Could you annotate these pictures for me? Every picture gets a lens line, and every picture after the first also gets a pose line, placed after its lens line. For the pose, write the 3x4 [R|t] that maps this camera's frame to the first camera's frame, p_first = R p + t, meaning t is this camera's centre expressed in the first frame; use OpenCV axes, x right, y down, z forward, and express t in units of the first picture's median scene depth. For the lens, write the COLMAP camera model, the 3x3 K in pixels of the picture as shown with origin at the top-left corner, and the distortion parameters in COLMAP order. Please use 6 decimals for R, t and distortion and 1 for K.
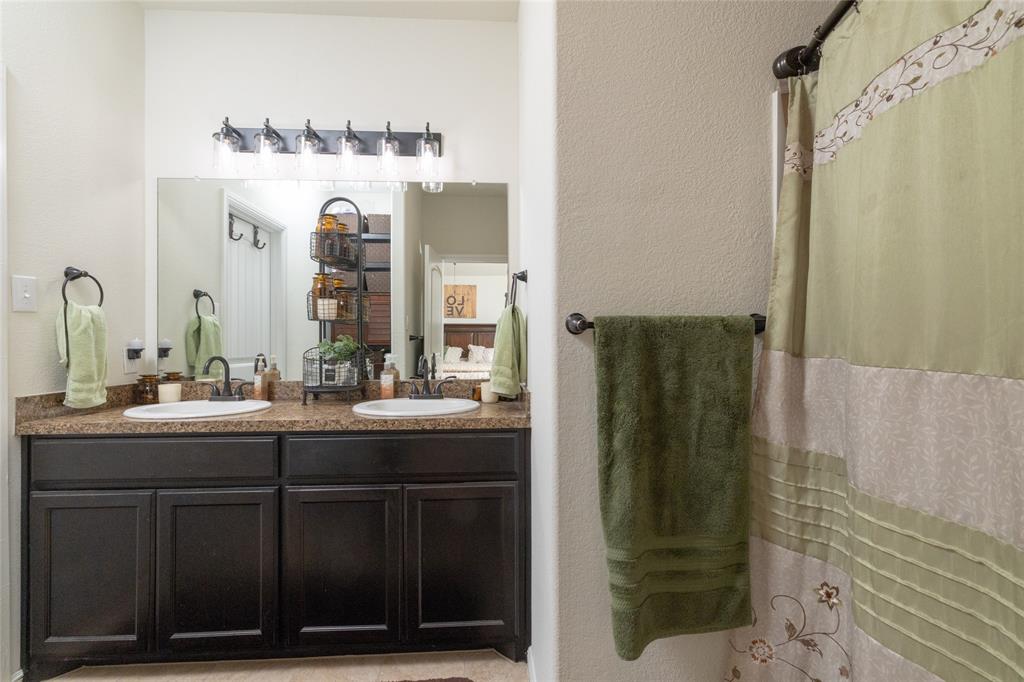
lens RADIAL K [[433.4, 0, 515.0], [0, 433.4, 336.4], [0, 0, 1]] dist [-0.002768, 0.000221]
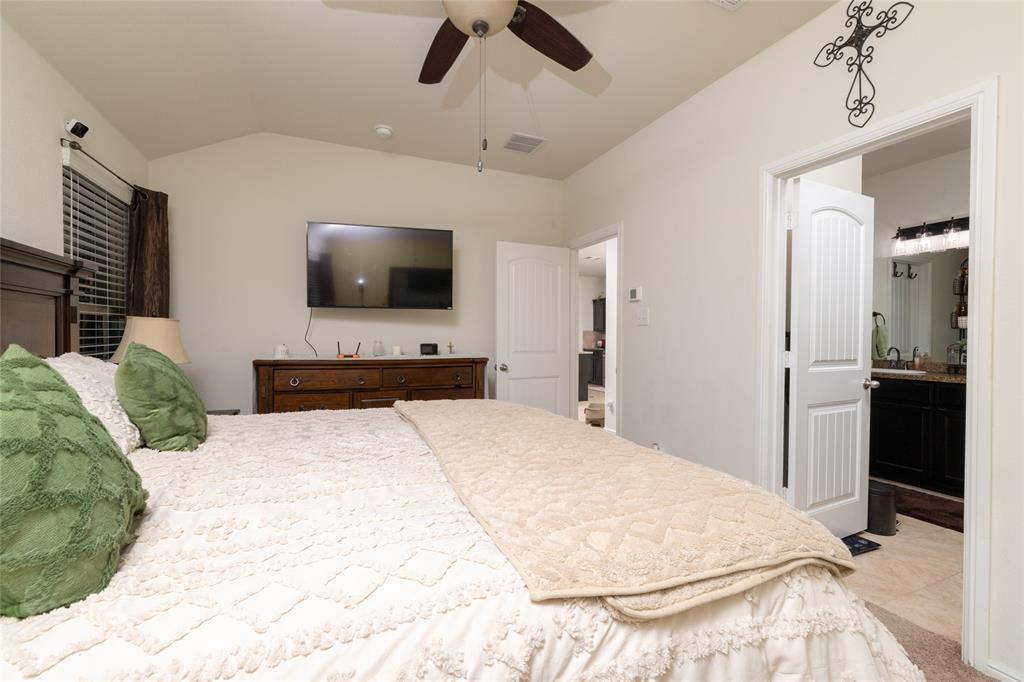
lens RADIAL K [[433.4, 0, 513.7], [0, 433.4, 341.4], [0, 0, 1]] dist [-0.002768, 0.000221]
pose [[0.318868, 0.012877, -0.947712, 0.673373], [0.002119, 0.999896, 0.014299, -0.015234], [0.947797, -0.006567, 0.318807, -1.353544]]
